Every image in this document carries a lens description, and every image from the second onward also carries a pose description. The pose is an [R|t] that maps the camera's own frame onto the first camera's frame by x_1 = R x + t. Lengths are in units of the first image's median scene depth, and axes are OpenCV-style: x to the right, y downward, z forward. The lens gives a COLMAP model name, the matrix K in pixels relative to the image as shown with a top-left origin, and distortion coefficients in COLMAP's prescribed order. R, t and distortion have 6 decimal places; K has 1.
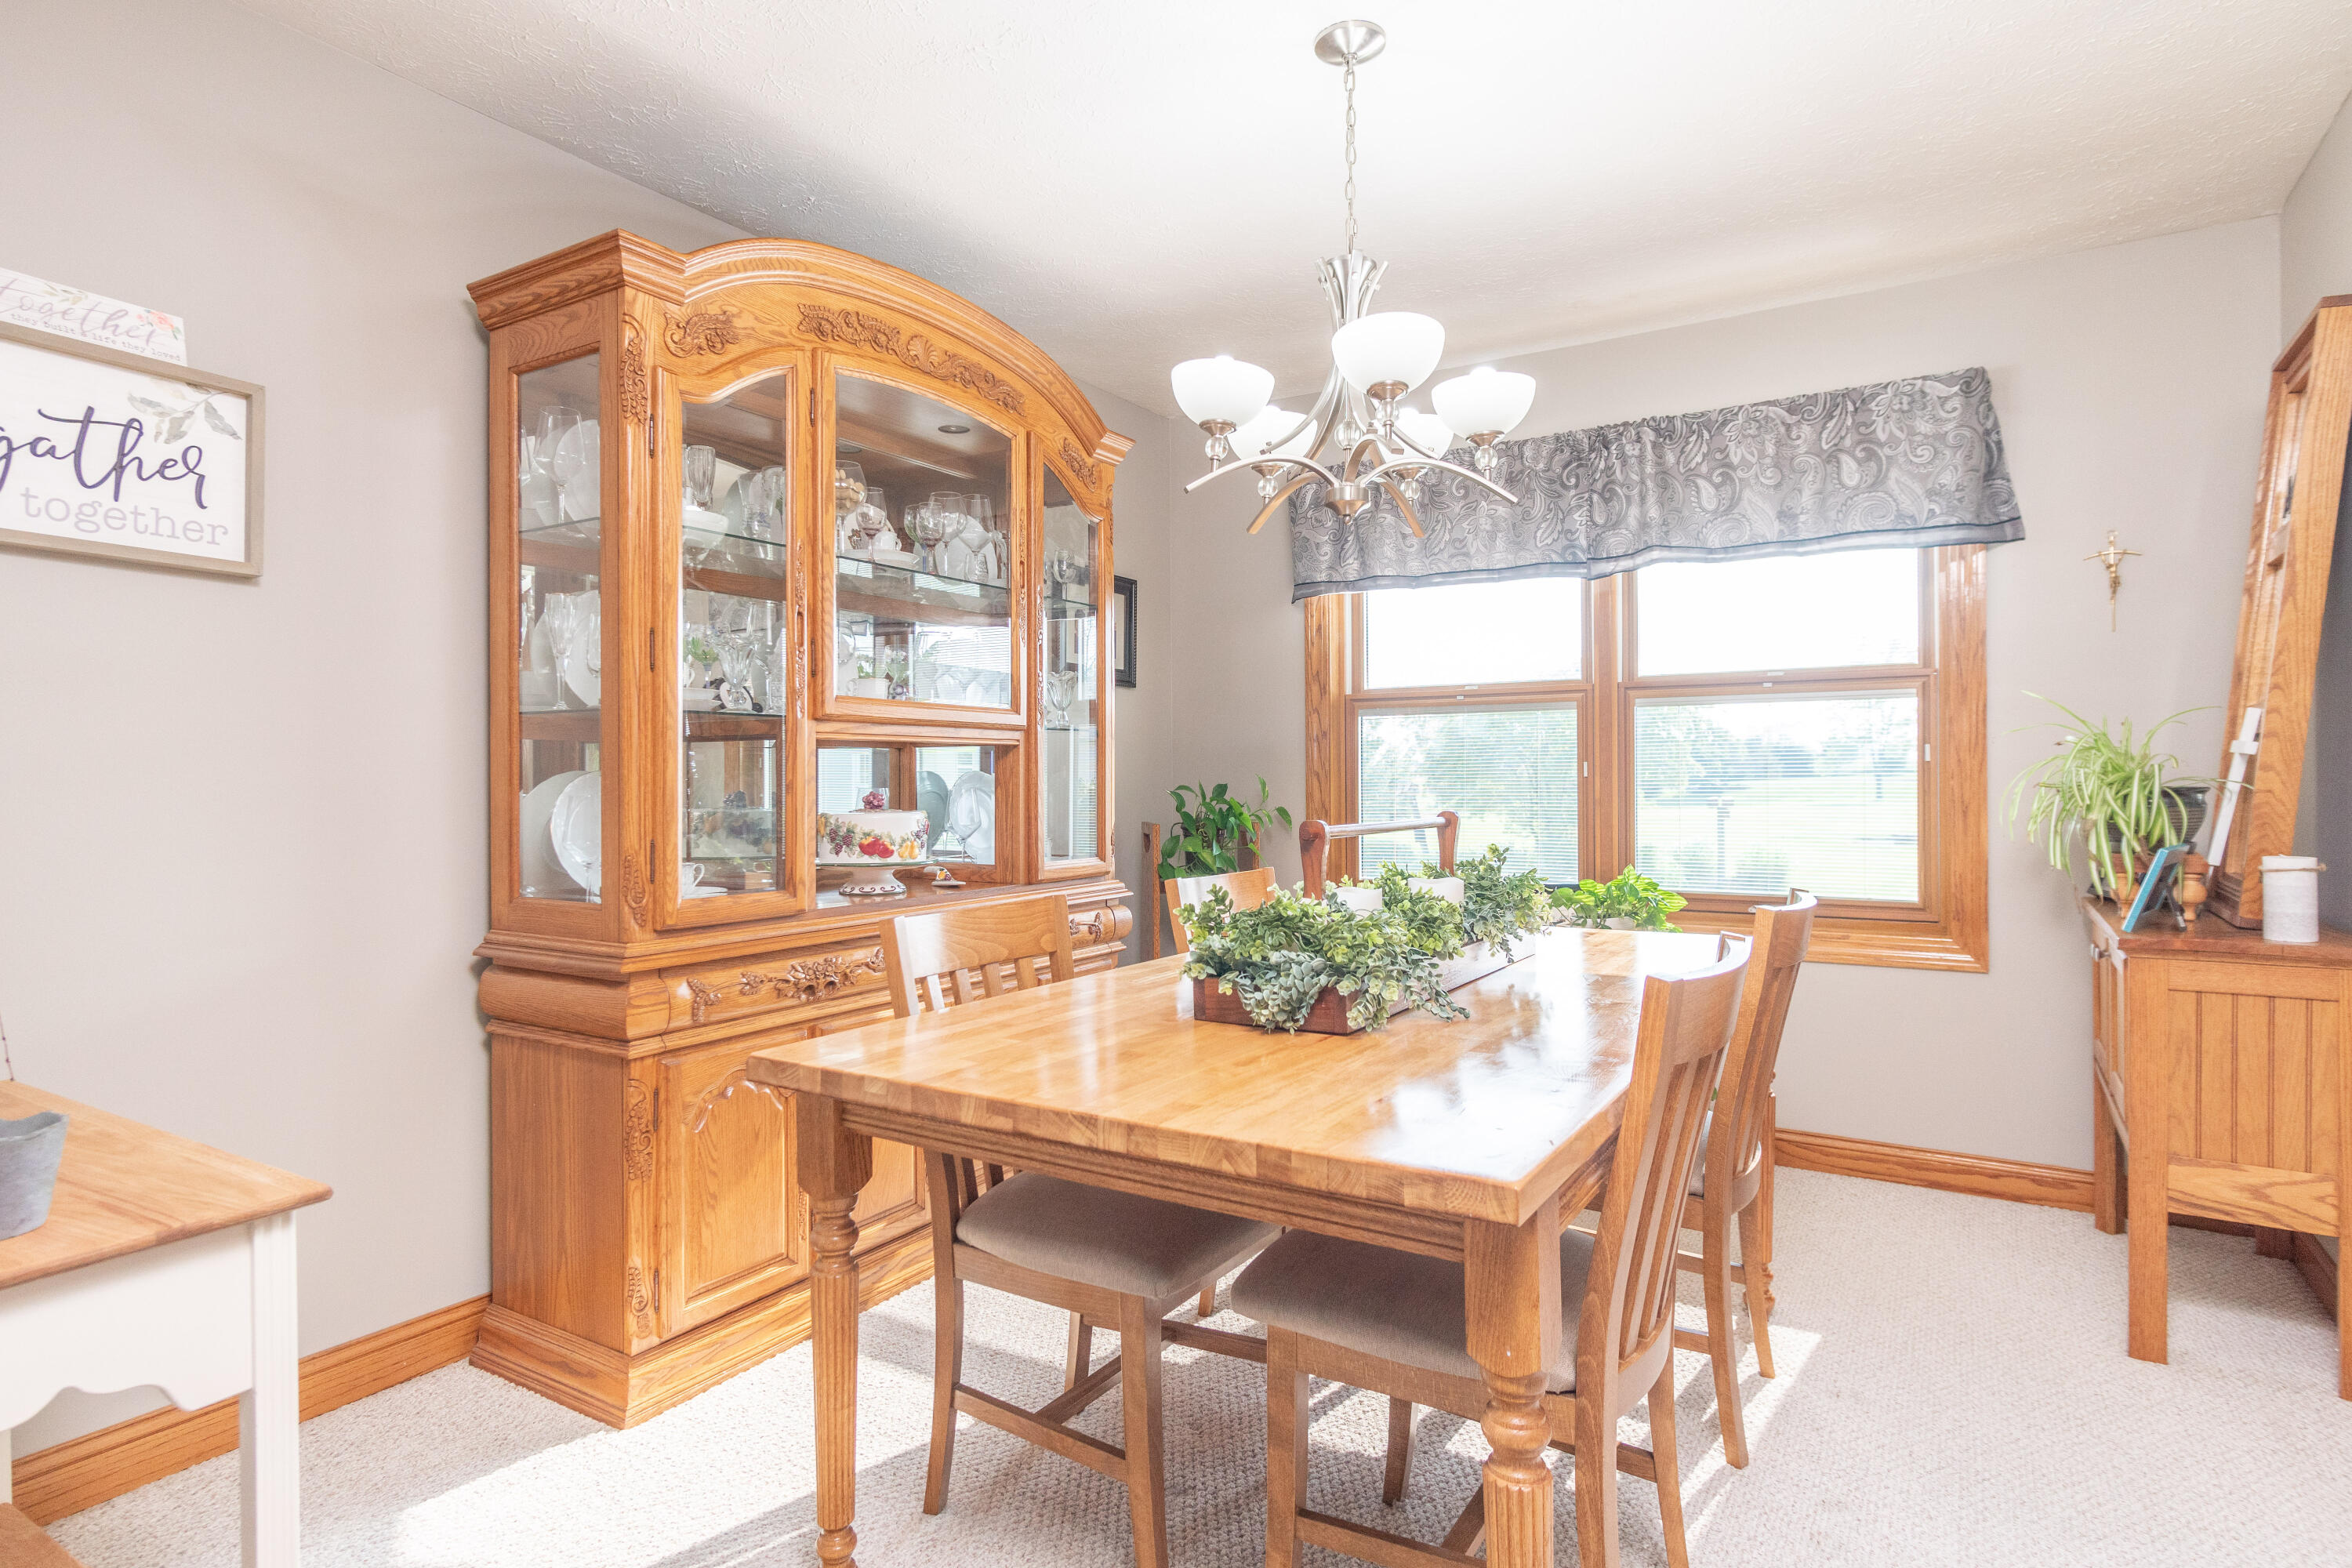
lens RADIAL K [[1251.1, 0, 1181.3], [0, 1251.1, 781.3], [0, 0, 1]] dist [0.002626, 0.000348]
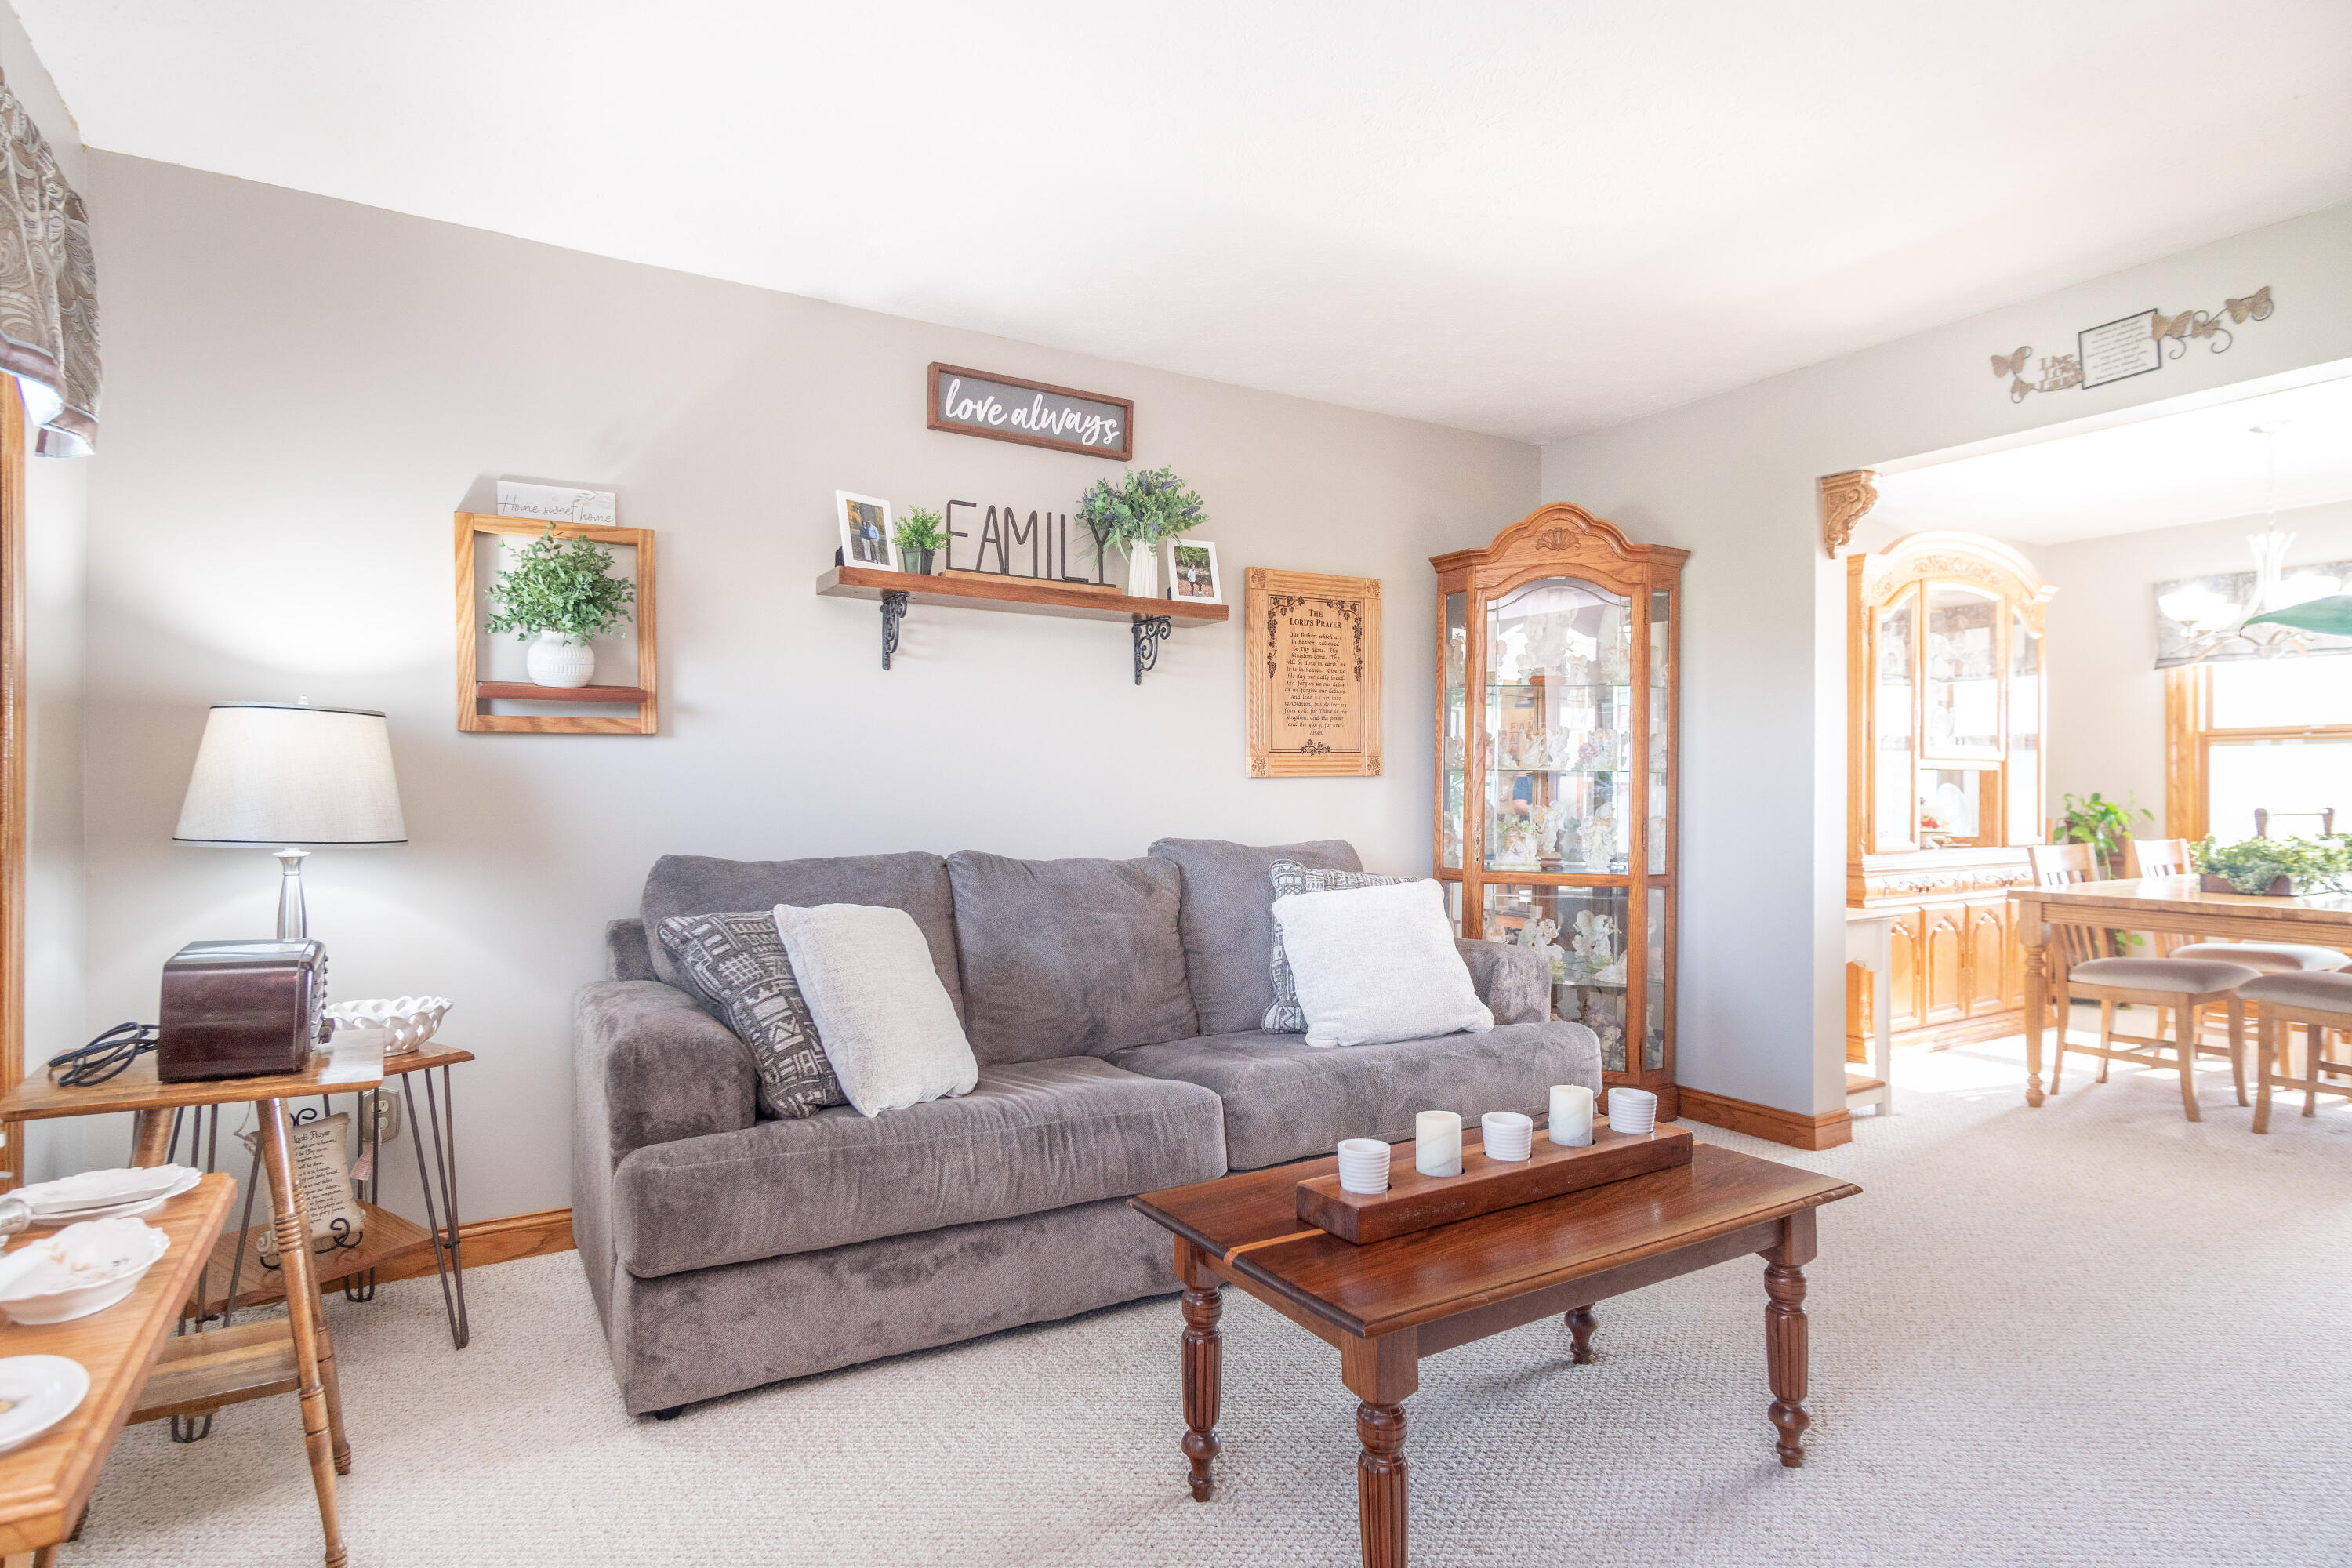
lens RADIAL K [[1251.1, 0, 1172.7], [0, 1251.1, 782.8], [0, 0, 1]] dist [0.002626, 0.000348]
pose [[0.889506, 0.009814, -0.456817, -0.267132], [-0.010168, 0.999947, 0.001683, -0.001575], [0.456810, 0.003148, 0.889559, -0.846855]]
